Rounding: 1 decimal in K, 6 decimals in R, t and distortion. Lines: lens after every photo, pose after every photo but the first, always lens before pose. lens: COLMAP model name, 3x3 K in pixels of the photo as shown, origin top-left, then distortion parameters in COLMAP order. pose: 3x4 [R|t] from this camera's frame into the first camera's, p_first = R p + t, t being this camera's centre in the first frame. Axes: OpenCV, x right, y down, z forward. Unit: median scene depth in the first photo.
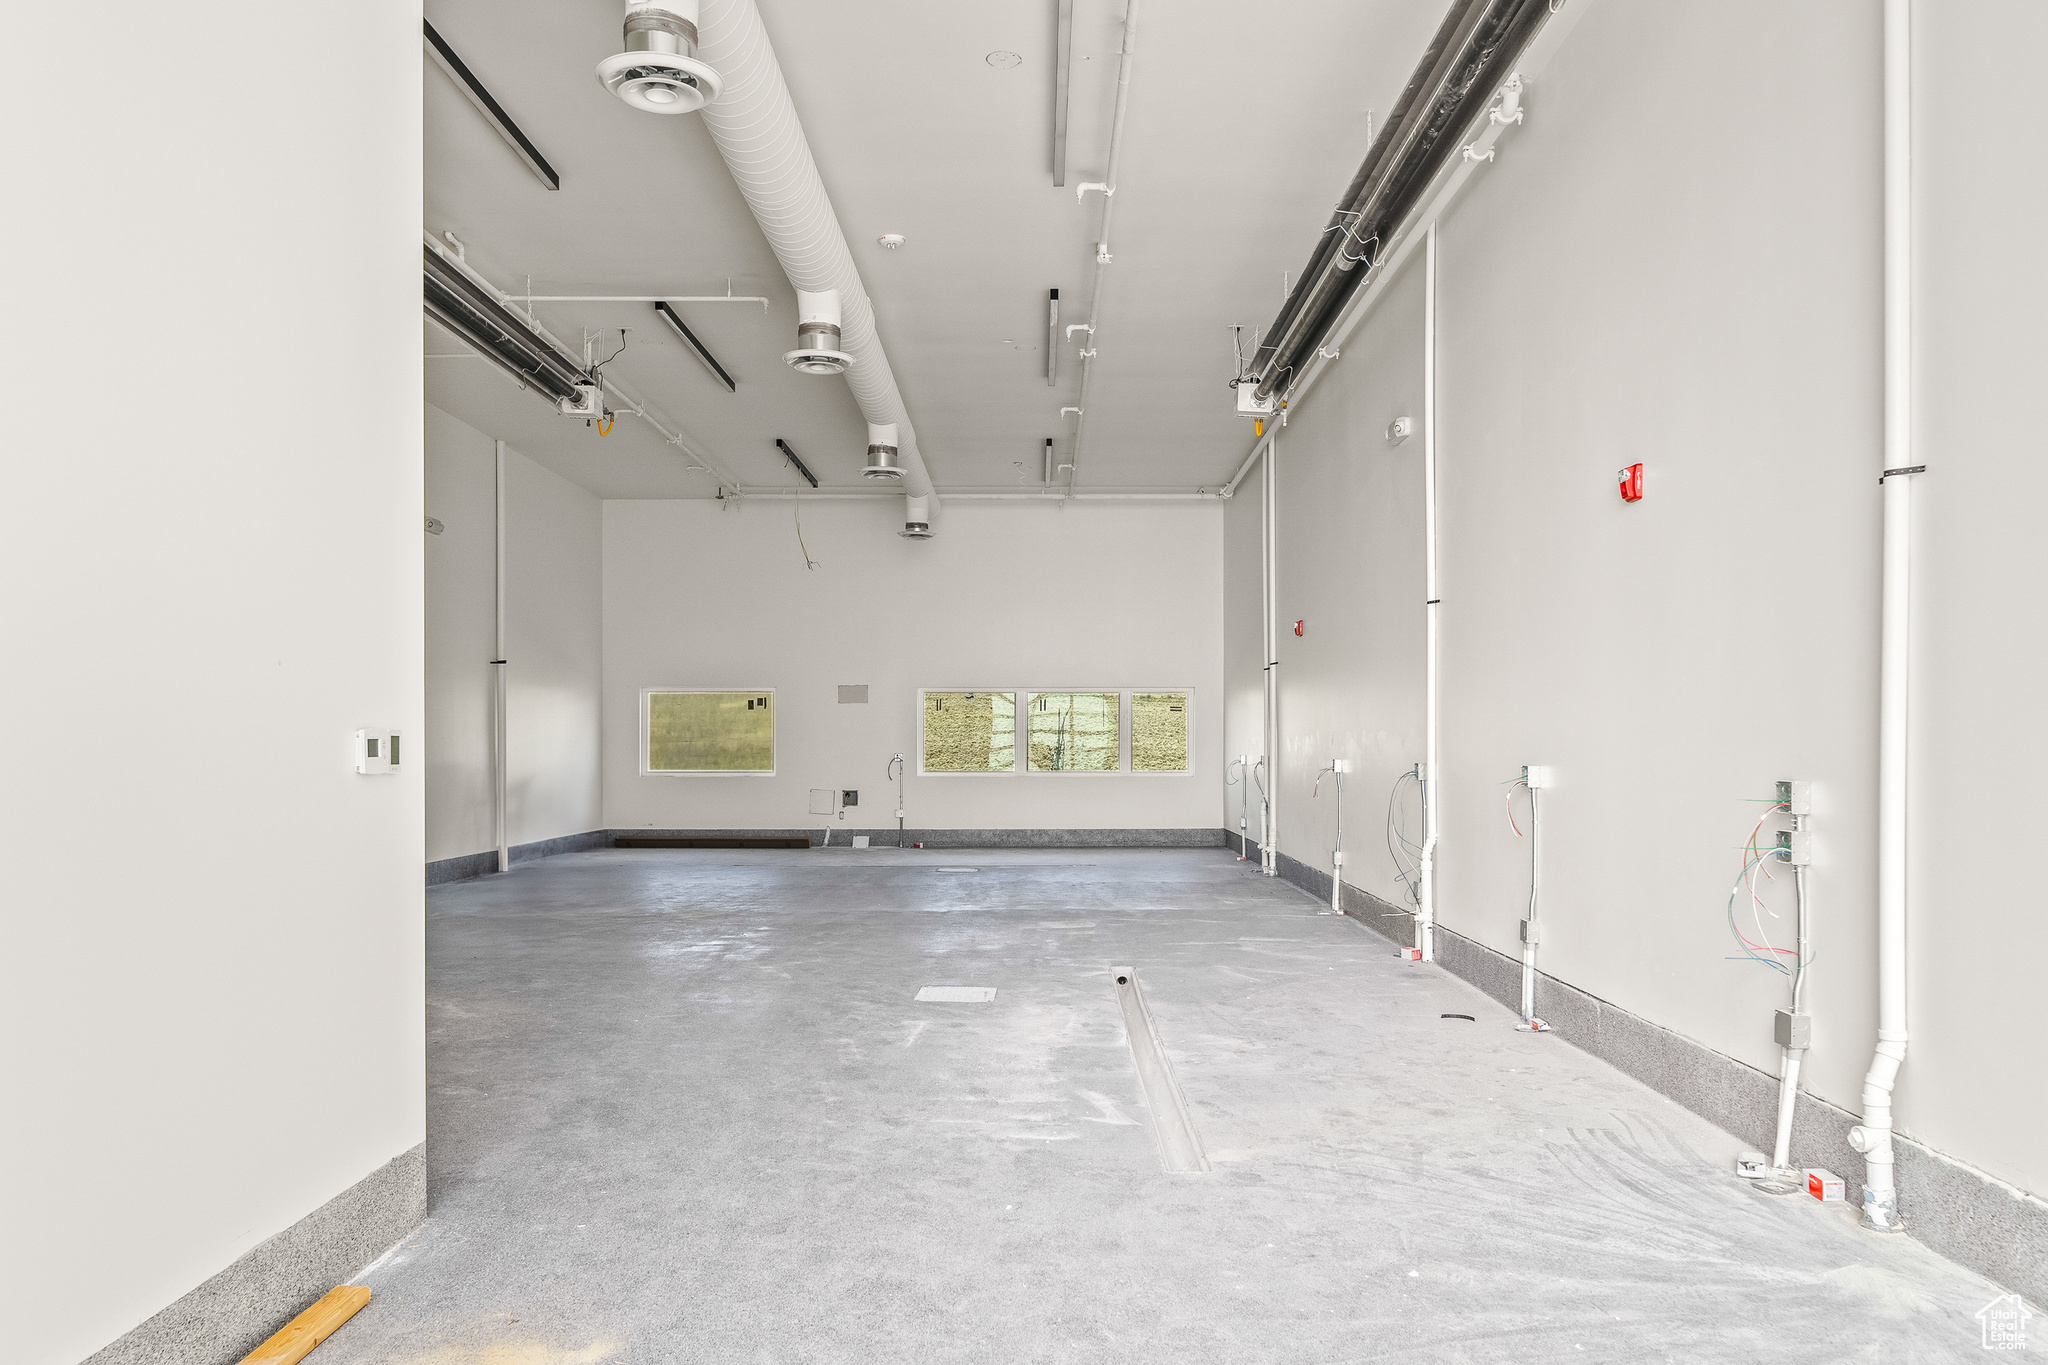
lens RADIAL K [[1368.1, 0, 1024.0], [0, 1368.1, 682.5], [0, 0, 1]] dist [-0.001300, -0.000104]
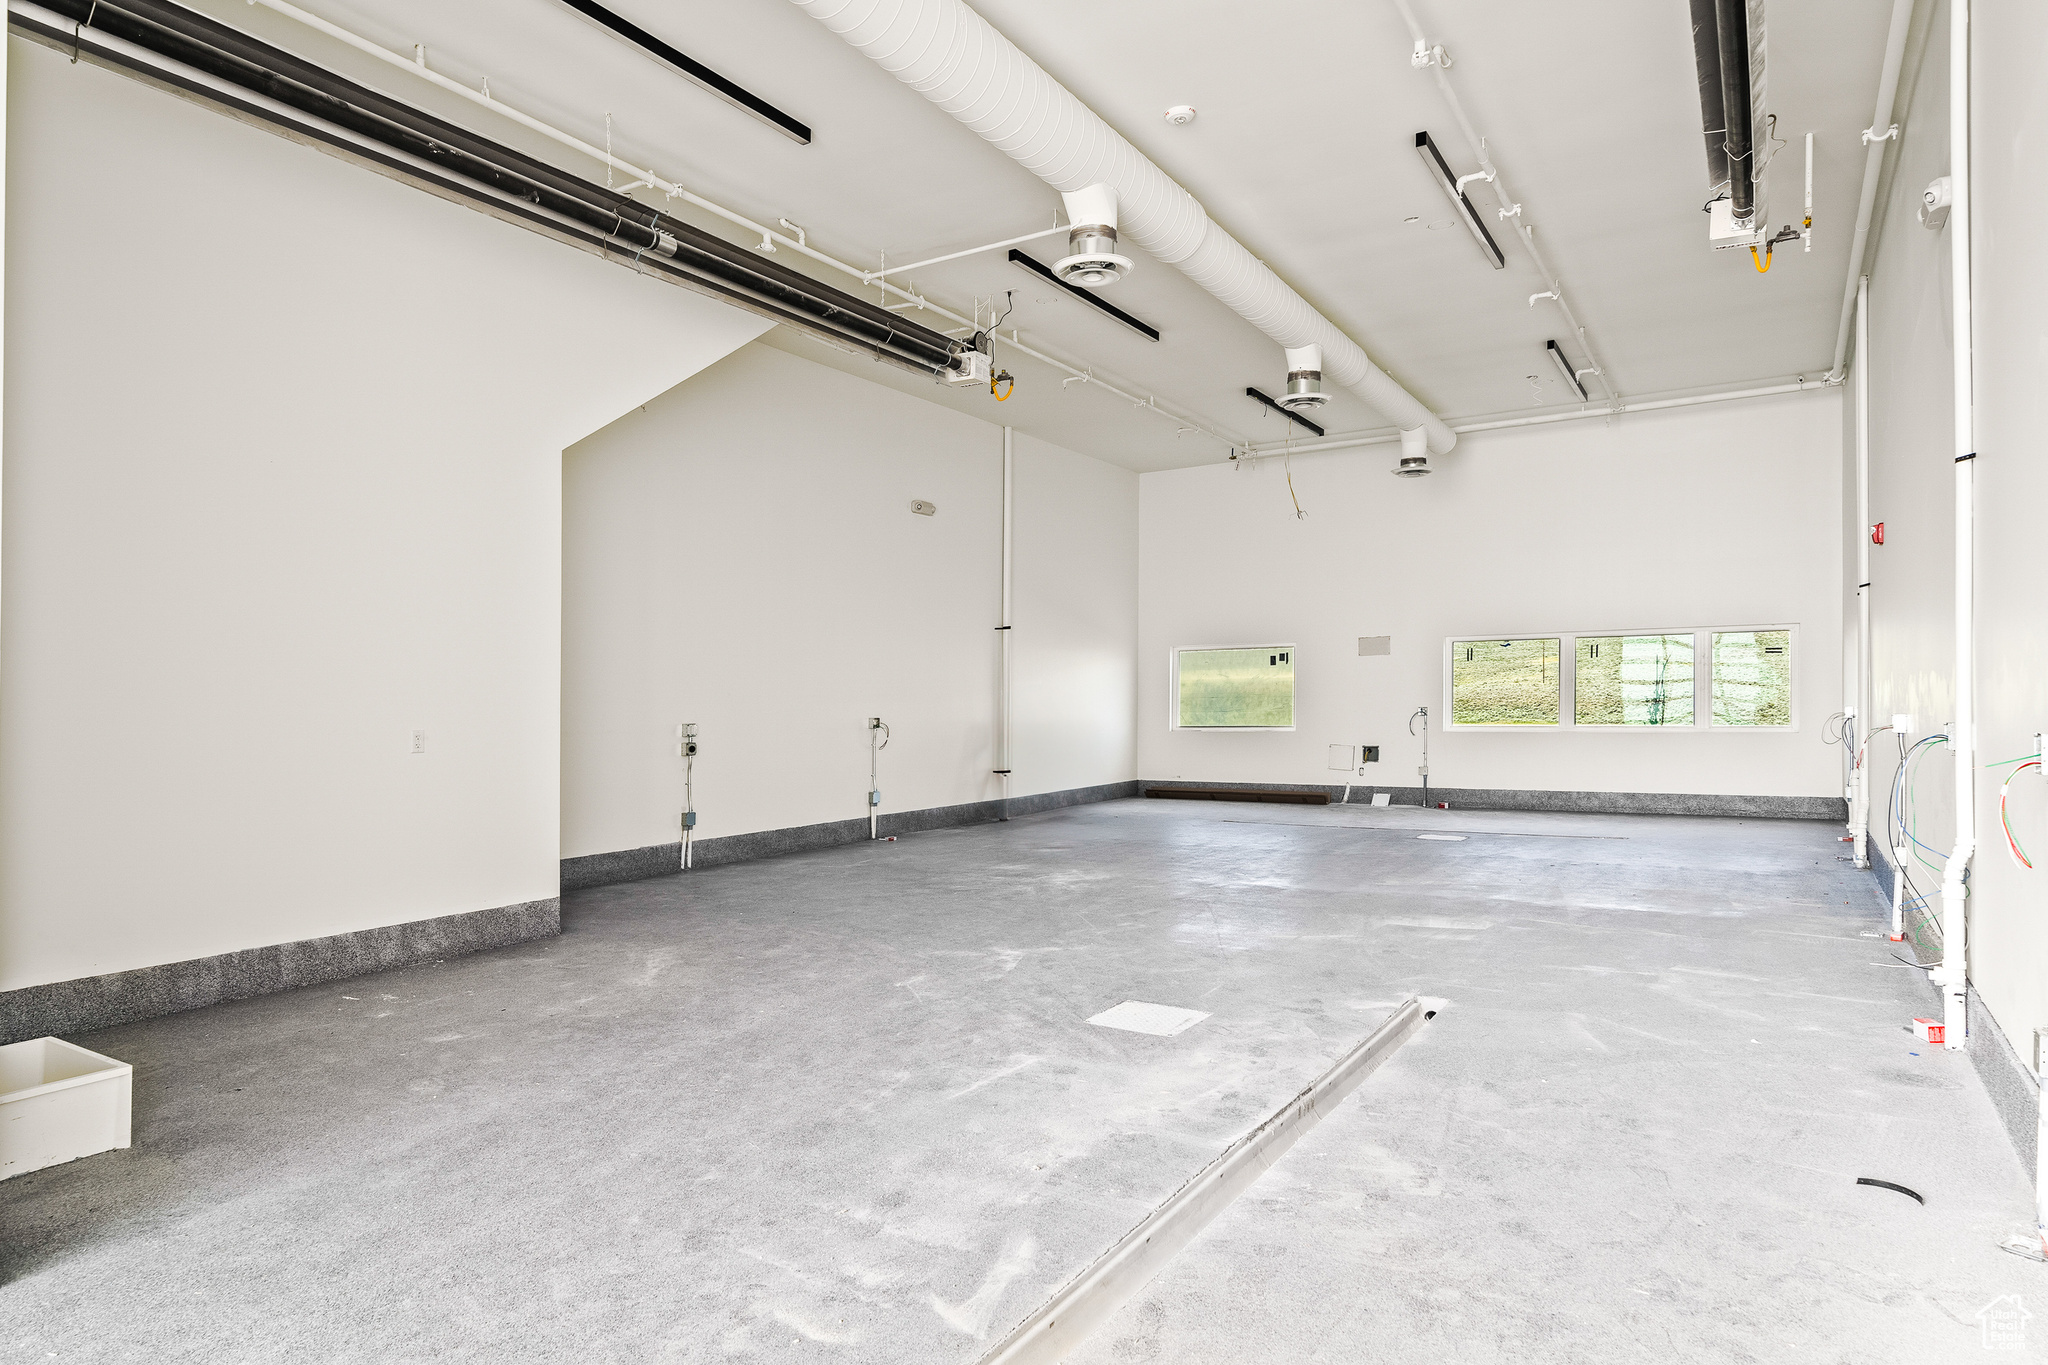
lens RADIAL K [[1188.6, 0, 1022.7], [0, 1188.6, 670.4], [0, 0, 1]] dist [0.001300, 0.000710]
pose [[0.849765, -0.024811, -0.526578, 0.117155], [0.036640, 0.999256, 0.012045, 0.007284], [0.525887, -0.029530, 0.850041, 0.175185]]
